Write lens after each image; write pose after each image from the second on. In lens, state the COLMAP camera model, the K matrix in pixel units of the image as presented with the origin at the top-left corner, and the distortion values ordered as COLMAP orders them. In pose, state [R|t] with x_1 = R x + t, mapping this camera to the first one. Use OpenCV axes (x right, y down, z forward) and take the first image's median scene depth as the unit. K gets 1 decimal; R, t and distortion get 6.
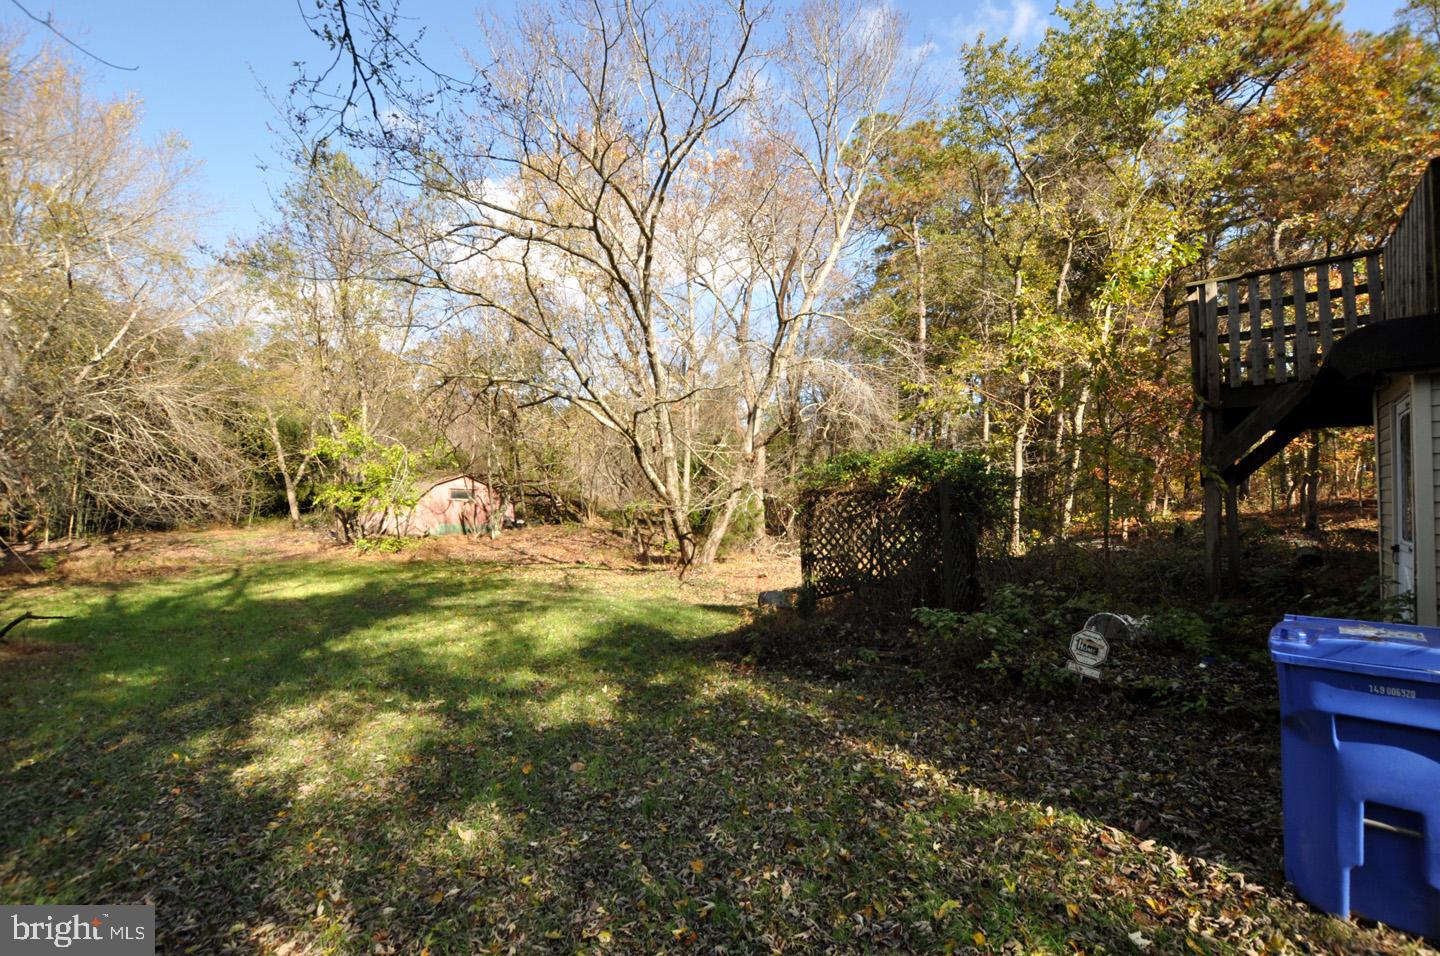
lens RADIAL K [[626.9, 0, 723.5], [0, 626.9, 474.6], [0, 0, 1]] dist [-0.030508, 0.003503]
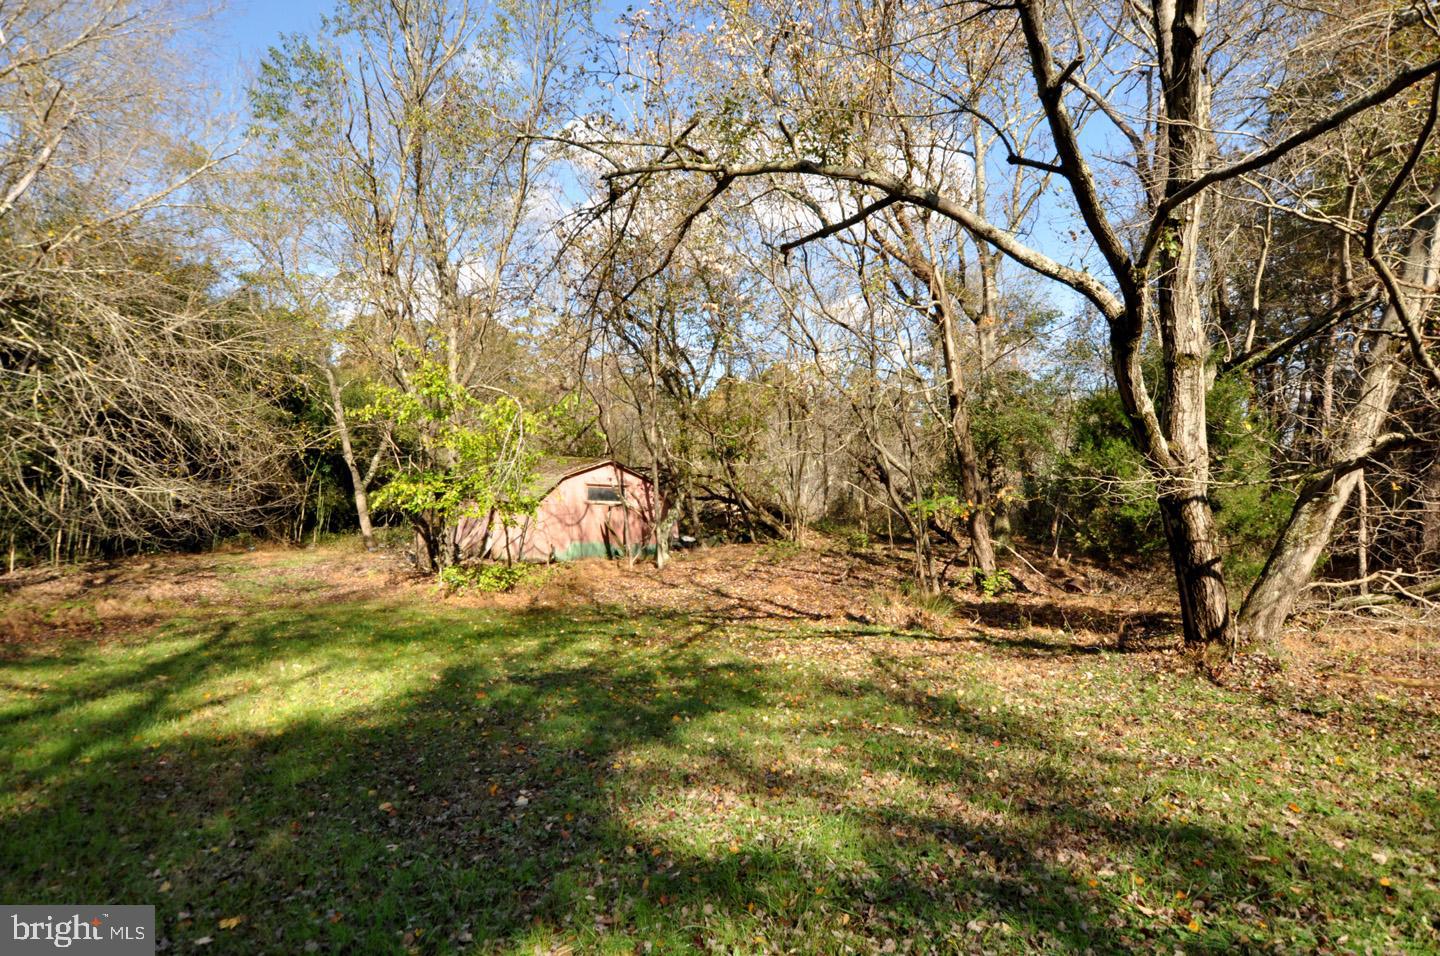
lens RADIAL K [[789.0, 0, 718.7], [0, 789.0, 481.8], [0, 0, 1]] dist [-0.031301, -0.000322]
pose [[0.976141, -0.015639, -0.216575, -0.161274], [0.015344, 0.999878, -0.003045, 0.027563], [0.216596, -0.000350, 0.976261, 0.304752]]
